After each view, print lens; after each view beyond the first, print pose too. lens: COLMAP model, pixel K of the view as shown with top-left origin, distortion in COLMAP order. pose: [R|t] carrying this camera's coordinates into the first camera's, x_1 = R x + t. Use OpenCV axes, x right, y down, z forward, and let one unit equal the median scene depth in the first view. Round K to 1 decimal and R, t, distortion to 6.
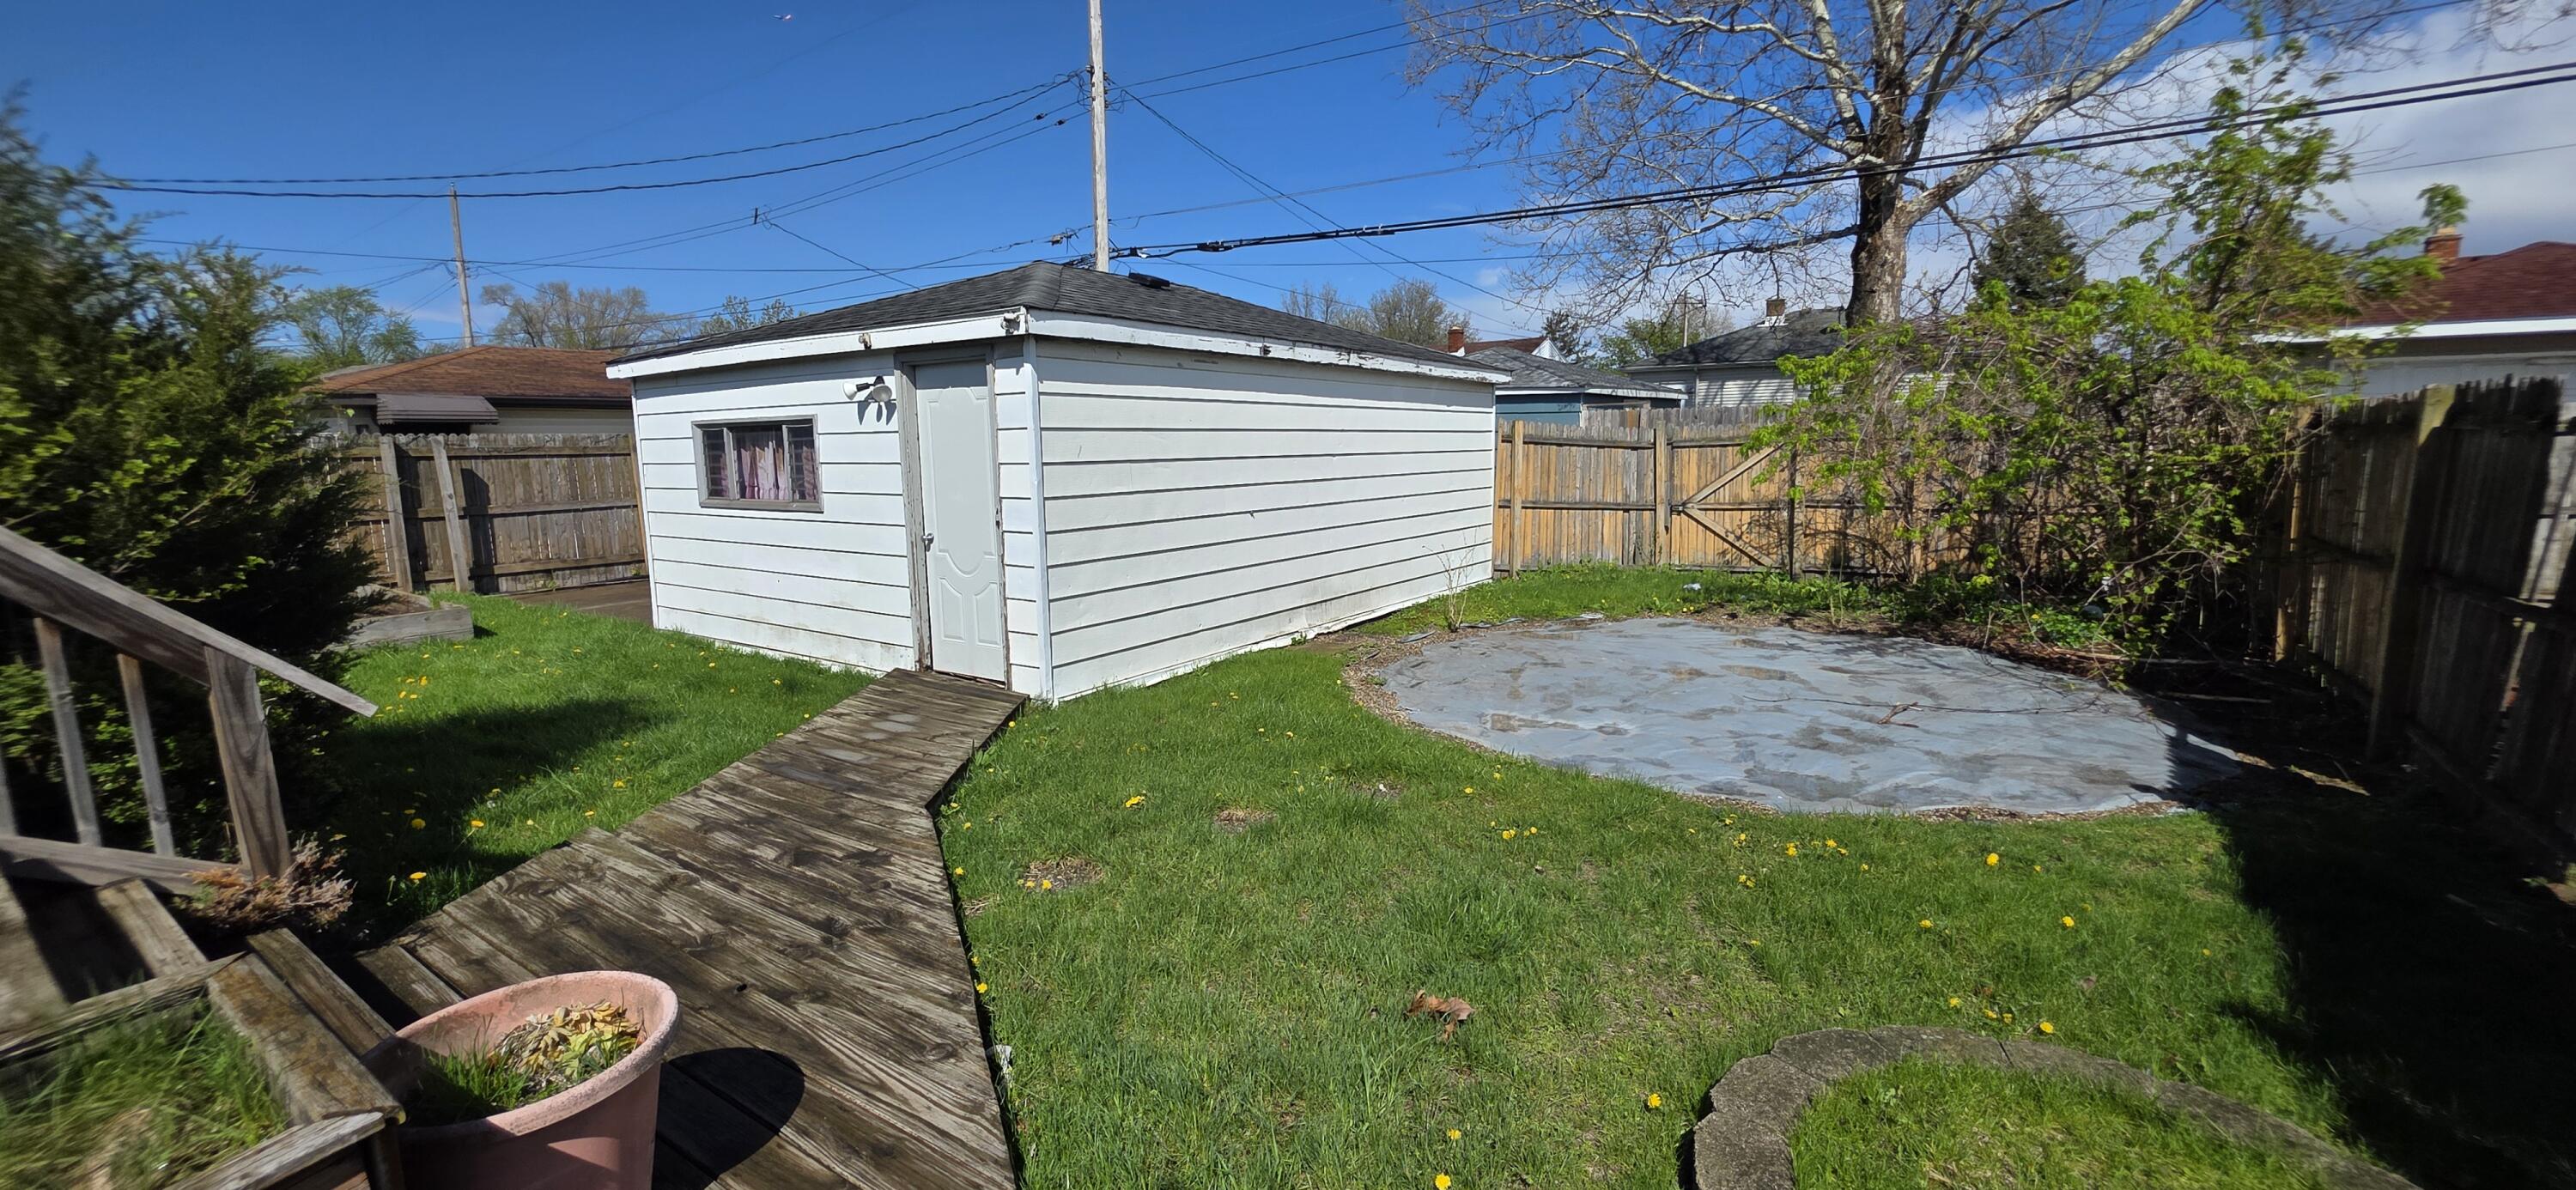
lens RADIAL K [[1032.1, 0, 1273.5], [0, 1032.1, 593.6], [0, 0, 1]] dist [0.000884, 0.000032]
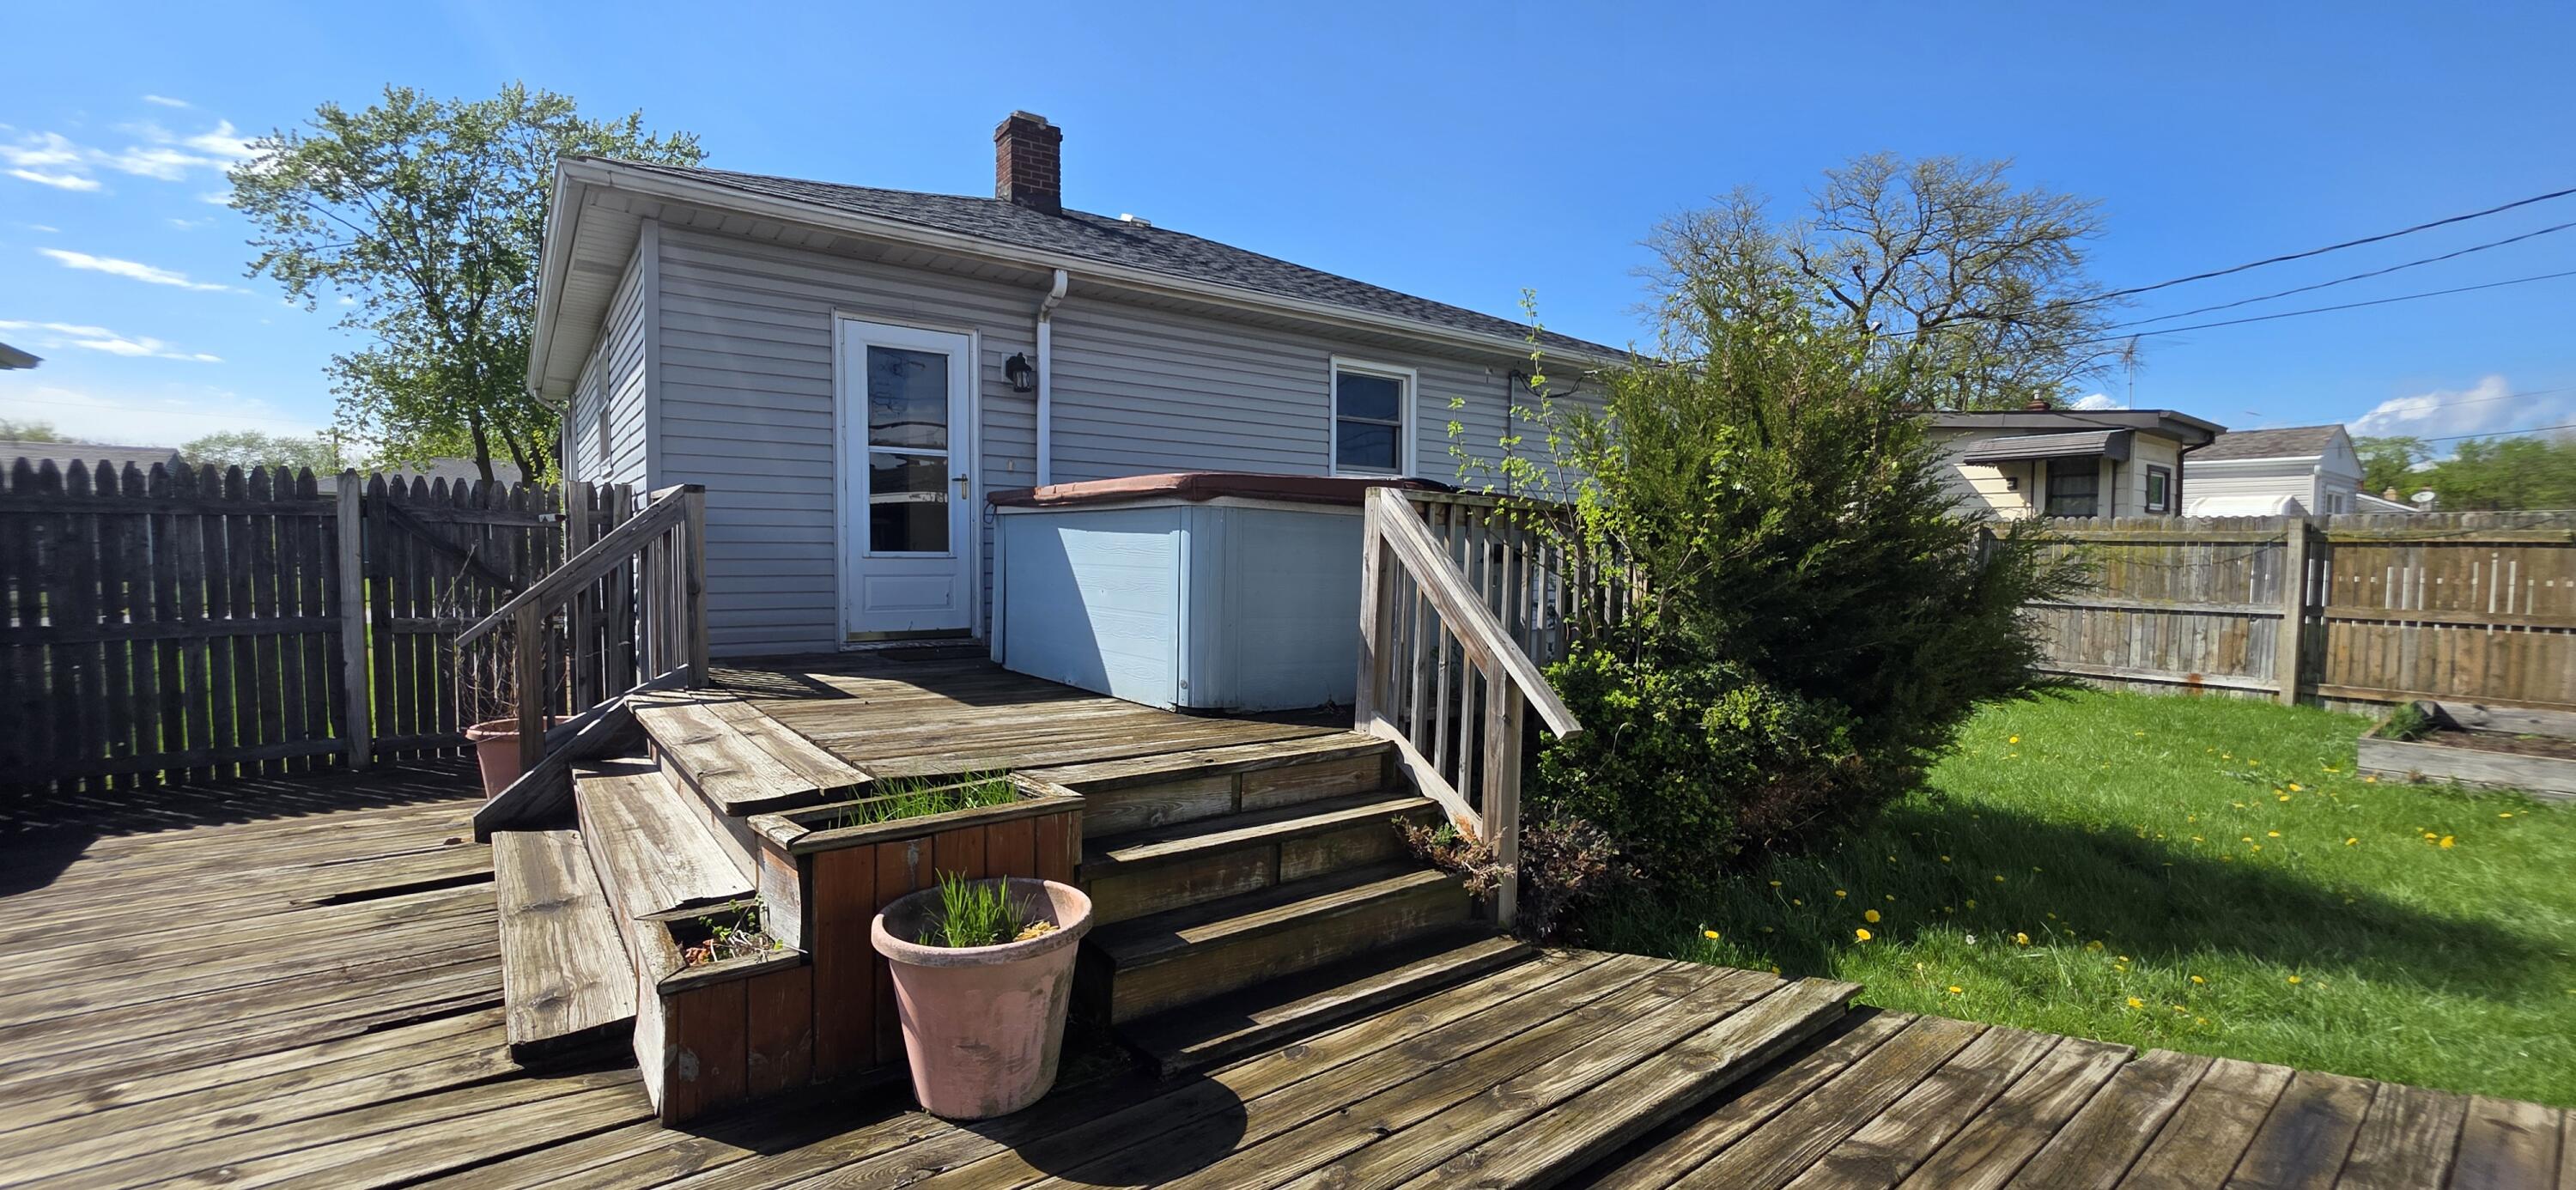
lens RADIAL K [[1032.1, 0, 1279.2], [0, 1032.1, 586.6], [0, 0, 1]] dist [0.000884, 0.000032]
pose [[-0.303914, 0.049903, -0.951392, 0.182716], [-0.146909, 0.984228, 0.098554, -0.076286], [0.941304, 0.169720, -0.291790, 0.741979]]
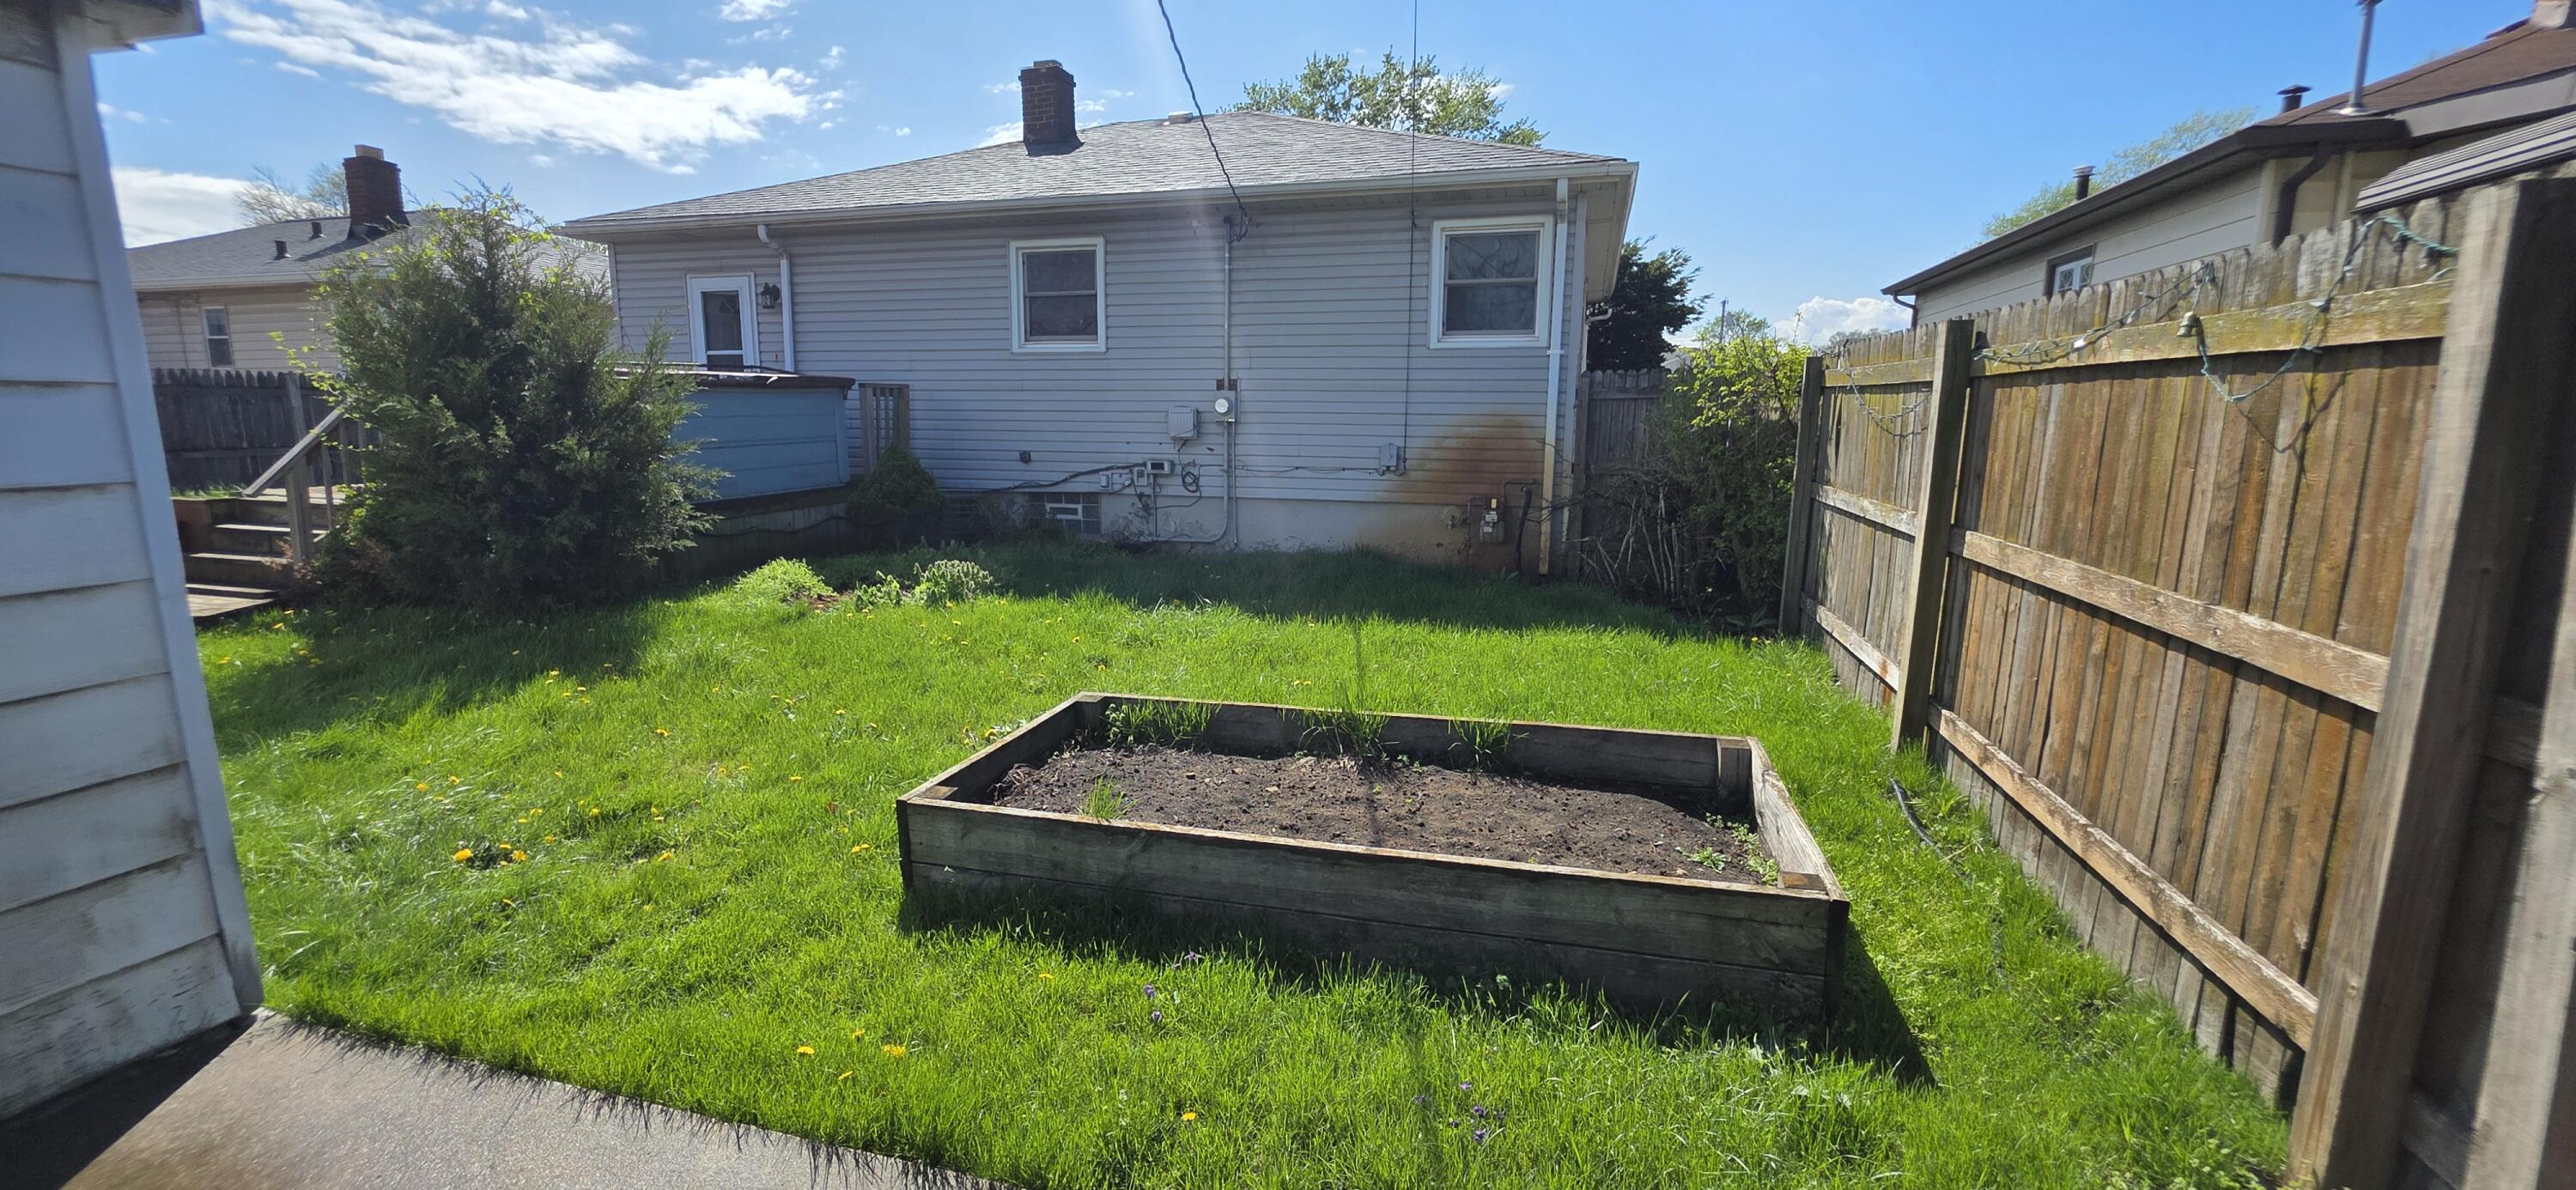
lens RADIAL K [[1032.1, 0, 1288.5], [0, 1032.1, 594.0], [0, 0, 1]] dist [0.000884, 0.000032]
pose [[-0.942980, 0.068484, -0.325729, -1.673546], [-0.039833, 0.948353, 0.314706, -0.354318], [0.330458, 0.309736, -0.891550, 2.818340]]
